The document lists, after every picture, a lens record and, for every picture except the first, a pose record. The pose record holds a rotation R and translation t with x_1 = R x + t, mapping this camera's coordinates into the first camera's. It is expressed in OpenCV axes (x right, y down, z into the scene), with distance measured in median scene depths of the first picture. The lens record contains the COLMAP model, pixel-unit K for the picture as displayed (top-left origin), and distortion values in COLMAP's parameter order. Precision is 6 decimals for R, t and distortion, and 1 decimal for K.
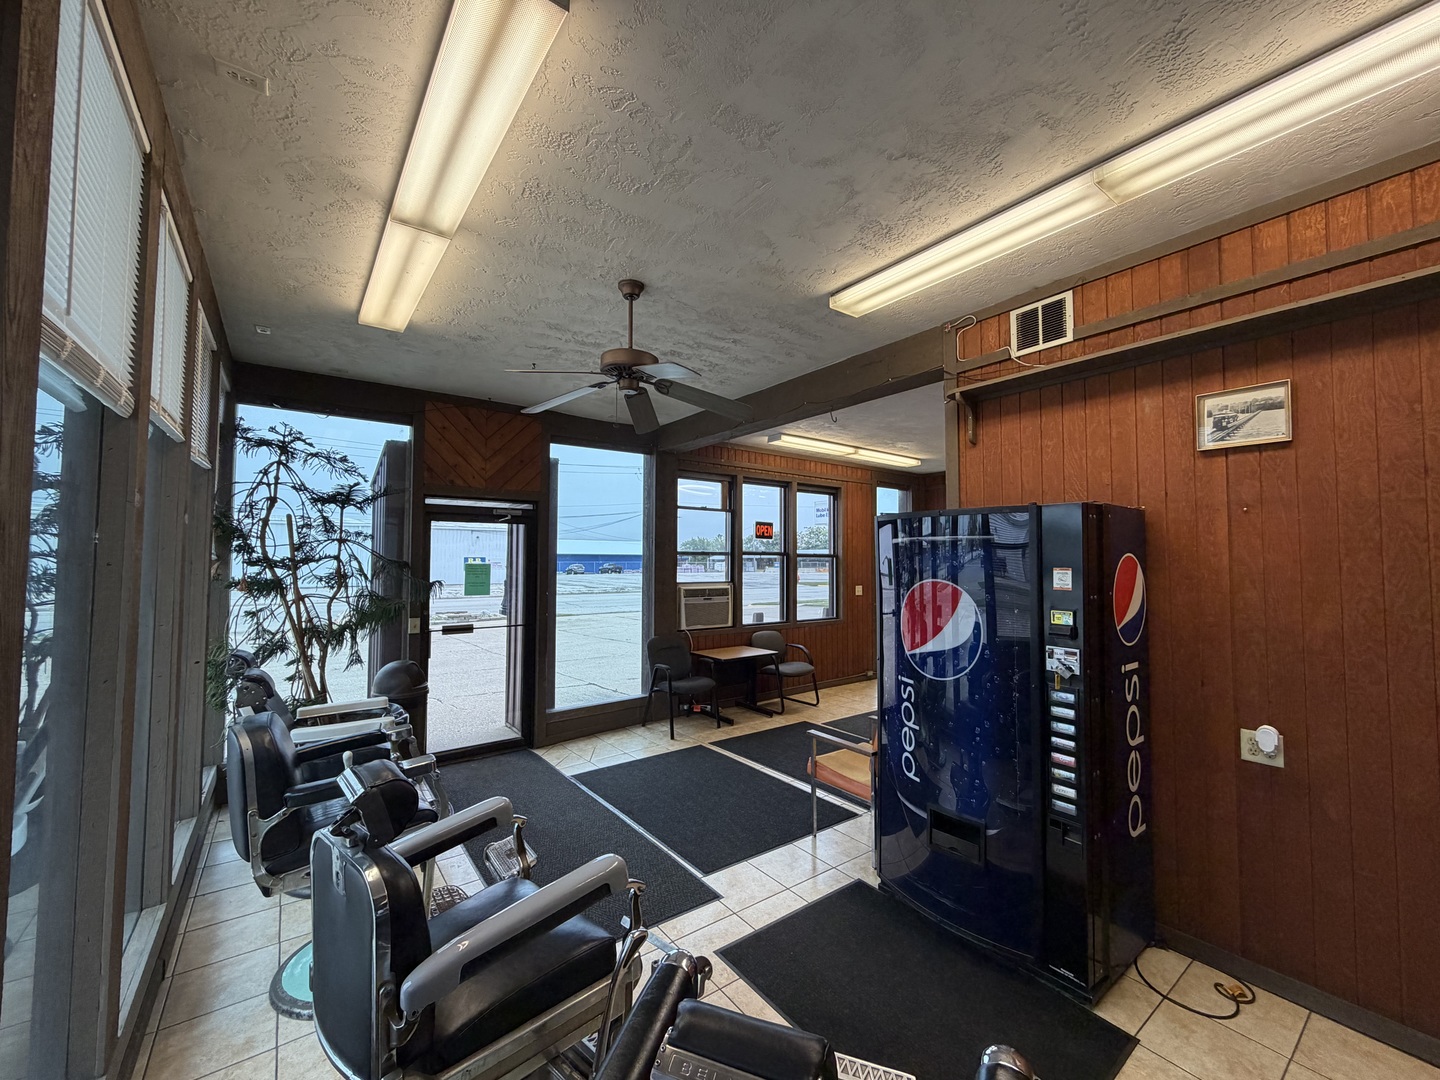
lens RADIAL K [[572.3, 0, 720.1], [0, 572.3, 536.5], [0, 0, 1]] dist [-0.001639, -0.000021]
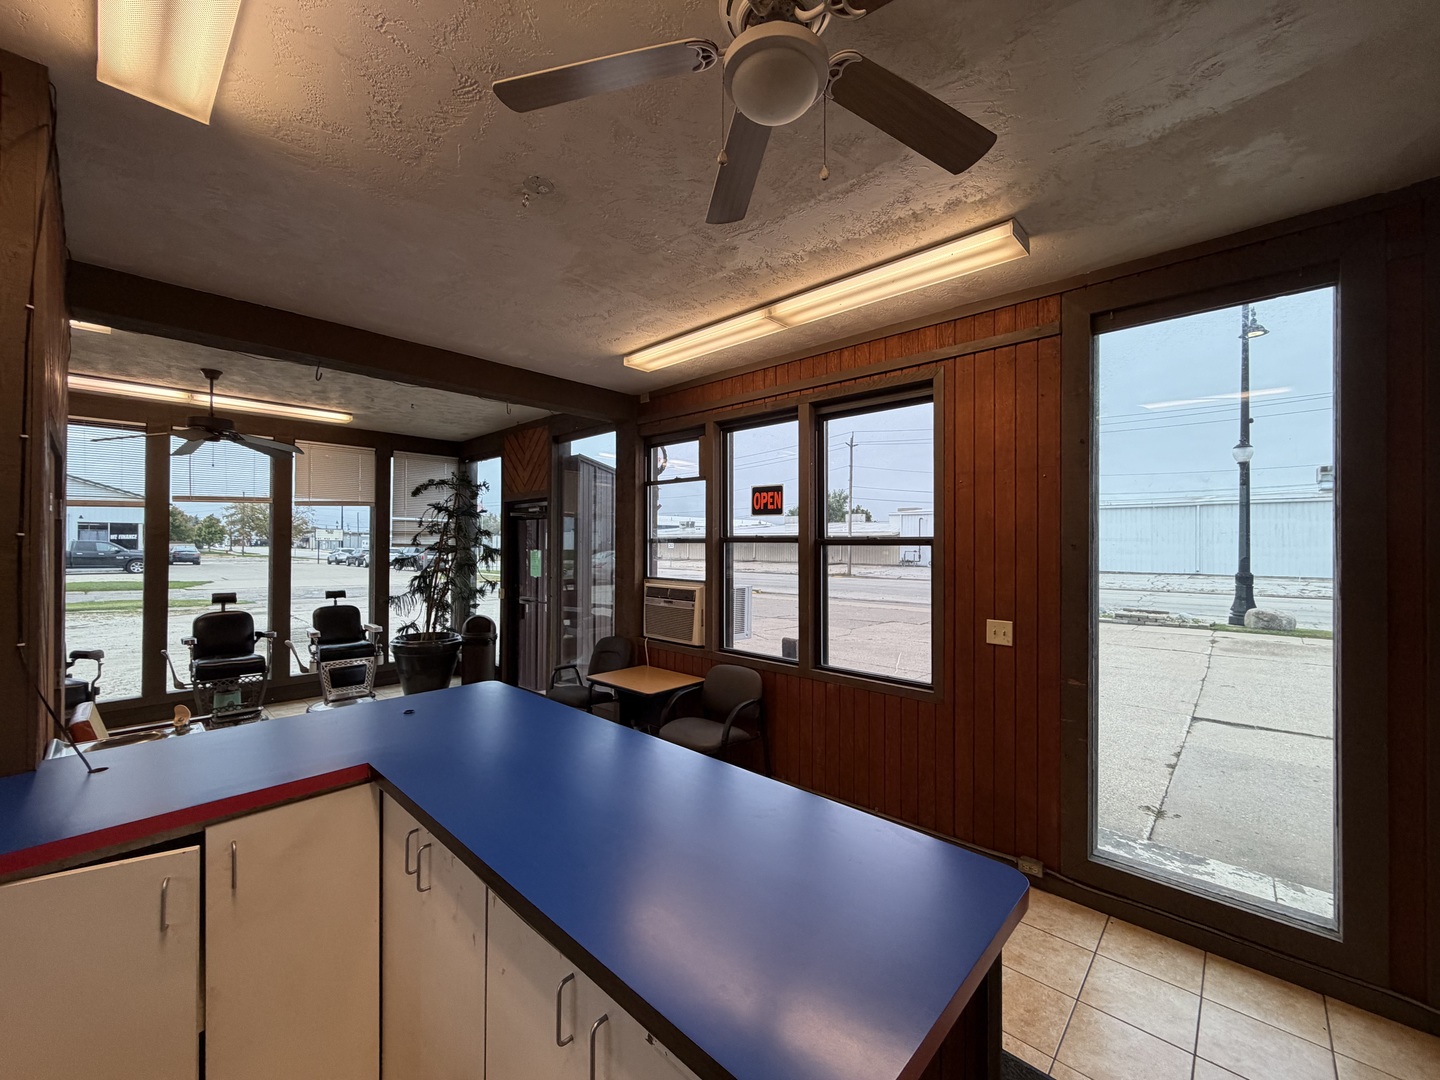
lens RADIAL K [[572.3, 0, 718.9], [0, 572.3, 540.3], [0, 0, 1]] dist [-0.001639, -0.000021]
pose [[0.166491, -0.015599, -0.985920, 0.654843], [0.035903, 0.999308, -0.009748, 0.035255], [0.985389, -0.033775, 0.166936, 0.854288]]
